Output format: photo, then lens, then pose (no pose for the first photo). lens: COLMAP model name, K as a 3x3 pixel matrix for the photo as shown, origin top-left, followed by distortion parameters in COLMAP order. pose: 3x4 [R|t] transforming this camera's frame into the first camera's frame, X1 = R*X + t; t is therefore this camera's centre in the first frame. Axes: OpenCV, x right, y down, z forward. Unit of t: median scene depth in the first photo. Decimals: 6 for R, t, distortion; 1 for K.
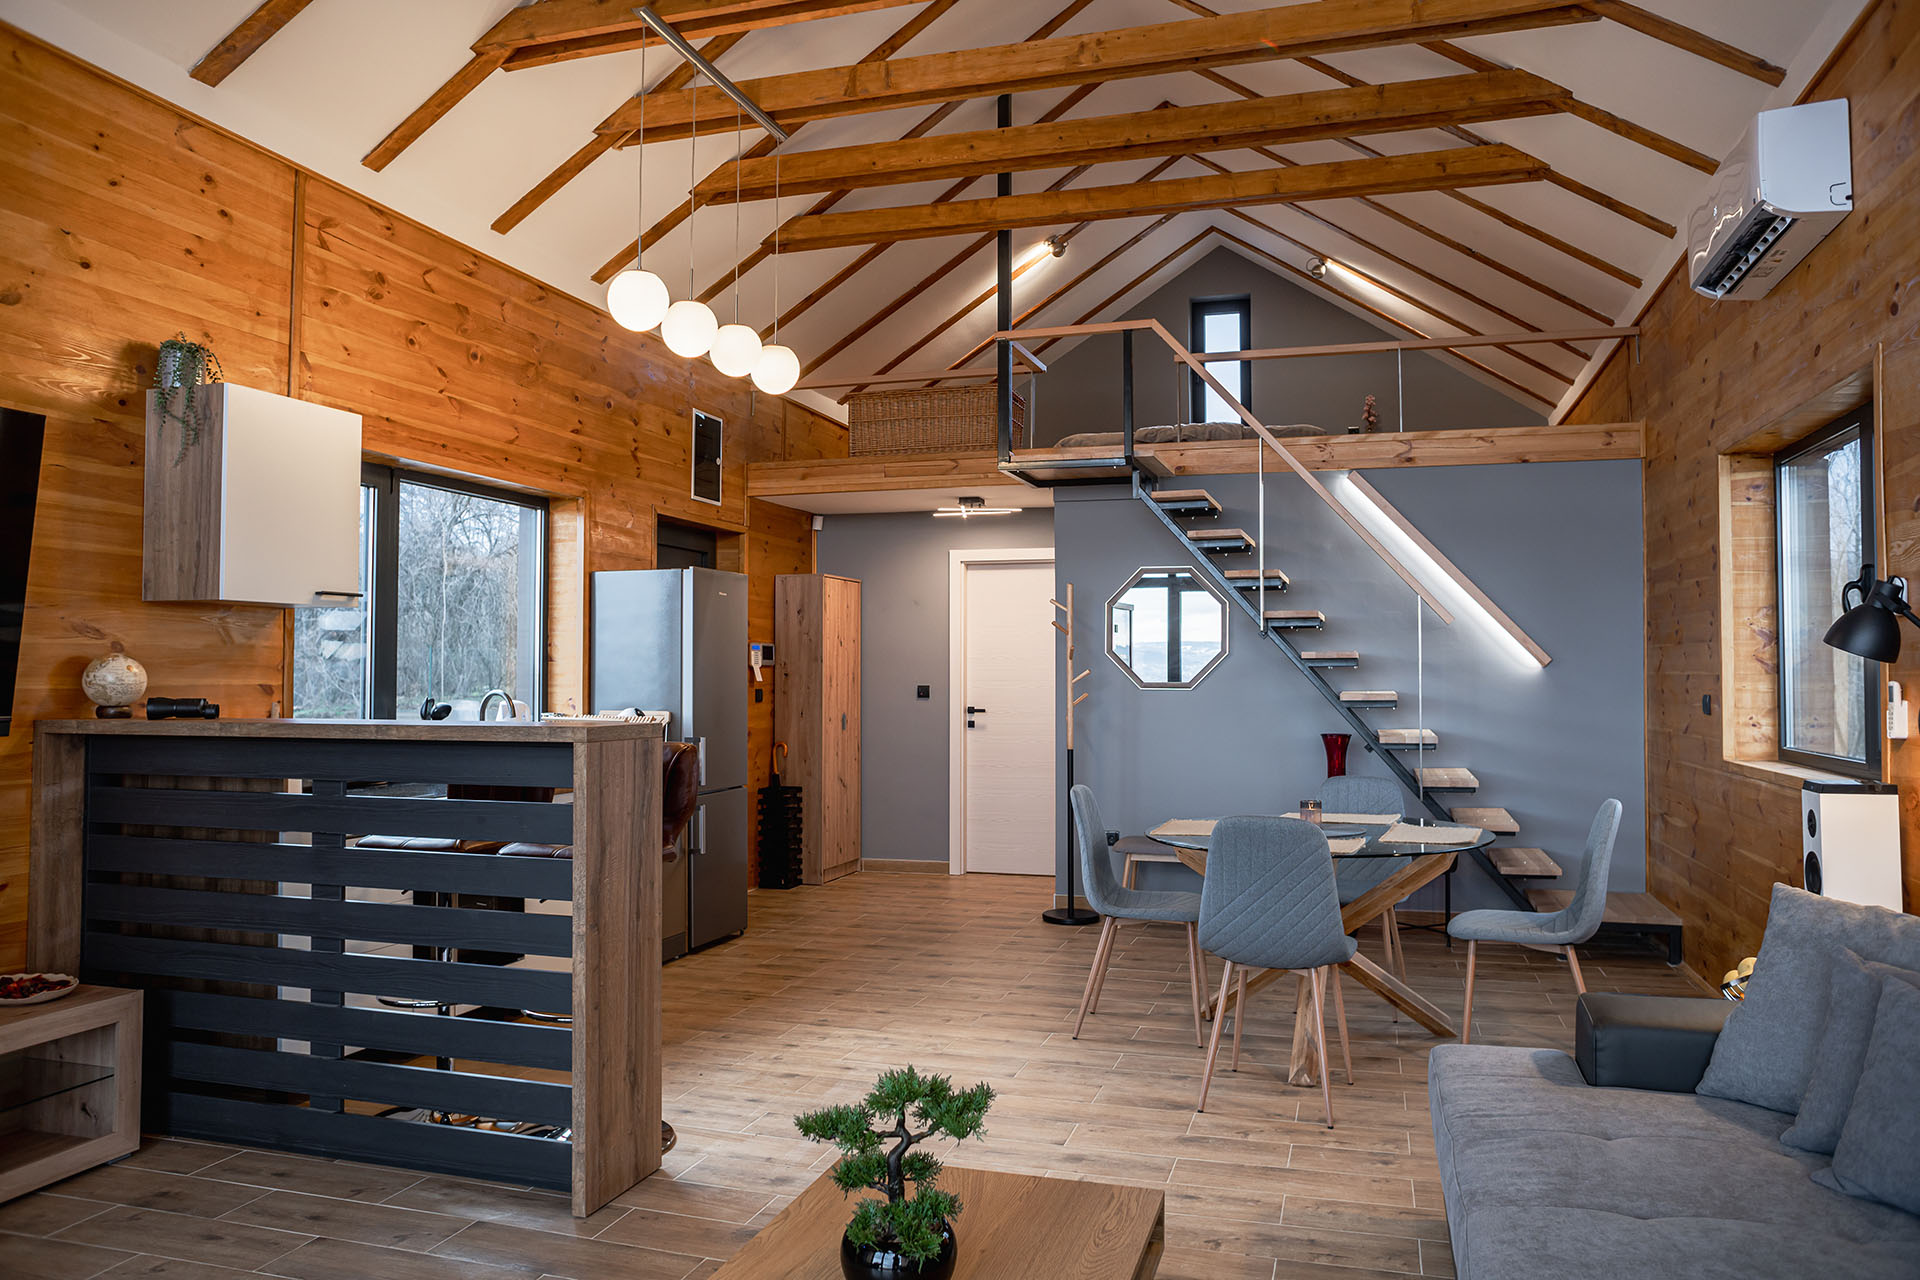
lens RADIAL K [[1323.1, 0, 964.8], [0, 1323.1, 581.0], [0, 0, 1]] dist [-0.046920, 0.001900]
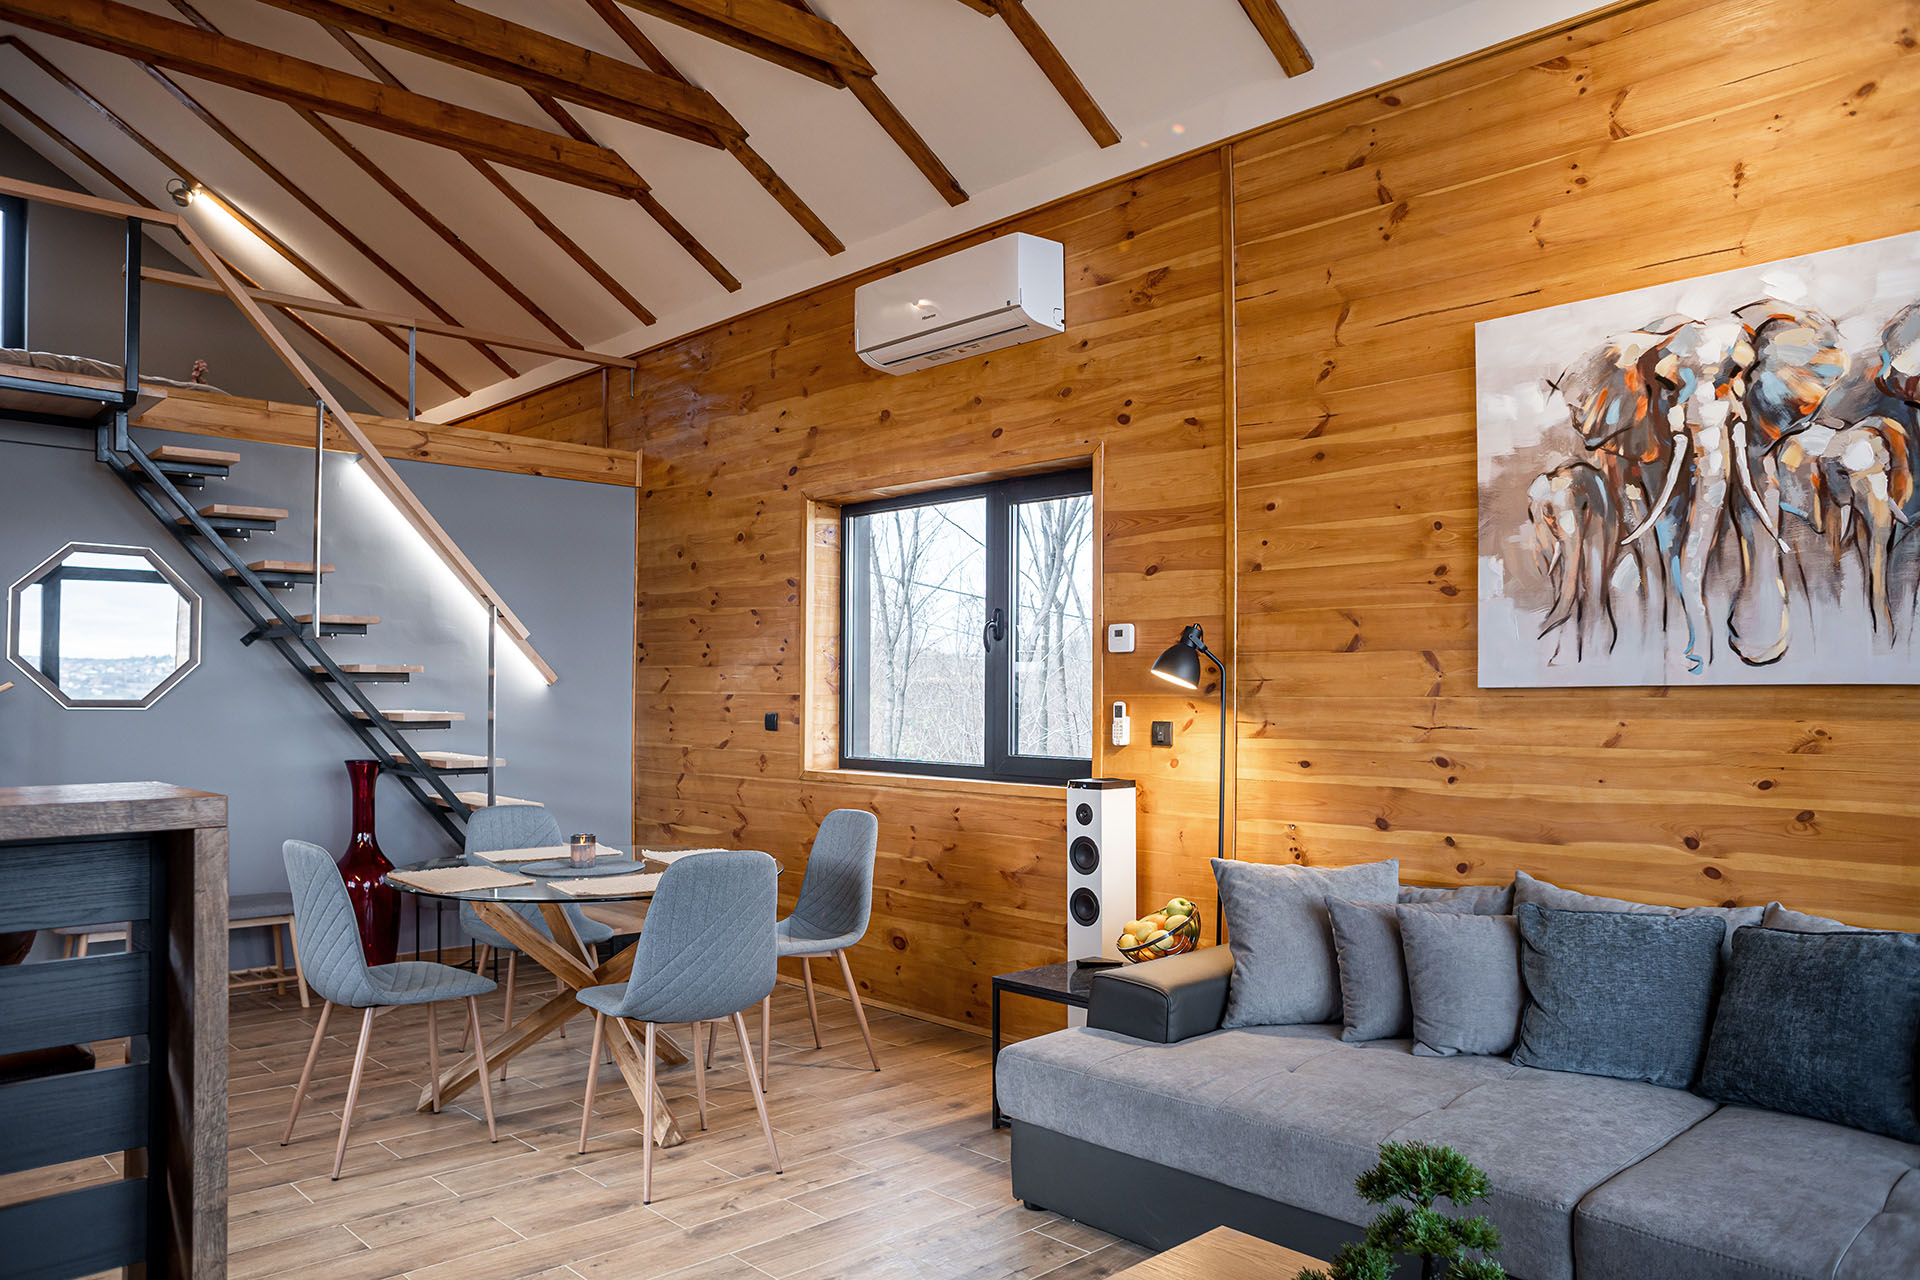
lens RADIAL K [[1336.9, 0, 960.0], [0, 1336.9, 640.0], [0, 0, 1]] dist [-0.078137, 0.071503]
pose [[0.494494, 0.037363, 0.868378, -0.363889], [-0.066331, 0.997784, -0.005158, 0.021718], [-0.866646, -0.055050, 0.495876, 0.315644]]
